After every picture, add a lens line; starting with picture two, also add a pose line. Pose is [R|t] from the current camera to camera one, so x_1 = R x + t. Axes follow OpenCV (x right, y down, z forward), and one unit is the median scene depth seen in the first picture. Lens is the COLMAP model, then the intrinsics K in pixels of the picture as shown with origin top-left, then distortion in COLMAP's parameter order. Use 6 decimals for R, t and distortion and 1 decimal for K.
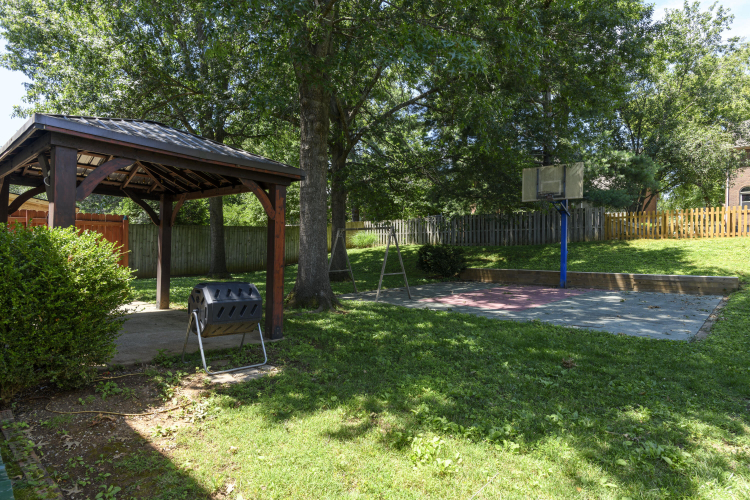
lens RADIAL K [[429.5, 0, 376.1], [0, 429.5, 249.3], [0, 0, 1]] dist [-0.000688, -0.001089]
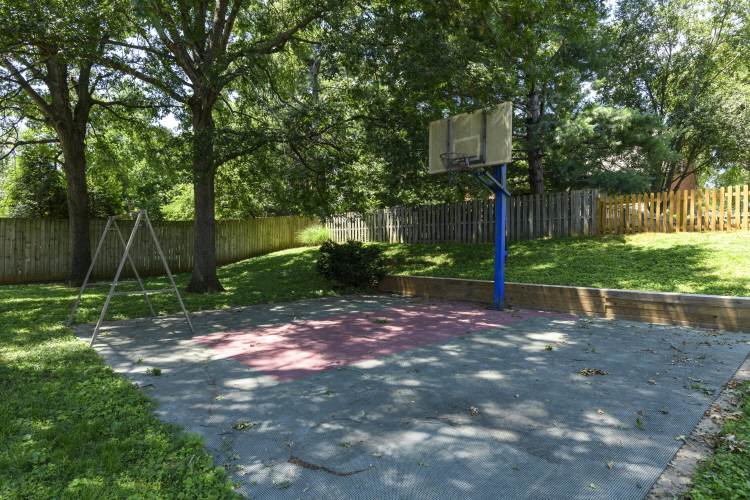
lens RADIAL K [[429.5, 0, 373.9], [0, 429.5, 249.0], [0, 0, 1]] dist [-0.000688, -0.001089]
pose [[0.996552, -0.001963, -0.082953, 0.264994], [0.002368, 0.999986, 0.004782, -0.002279], [0.082942, -0.004962, 0.996542, 0.304208]]
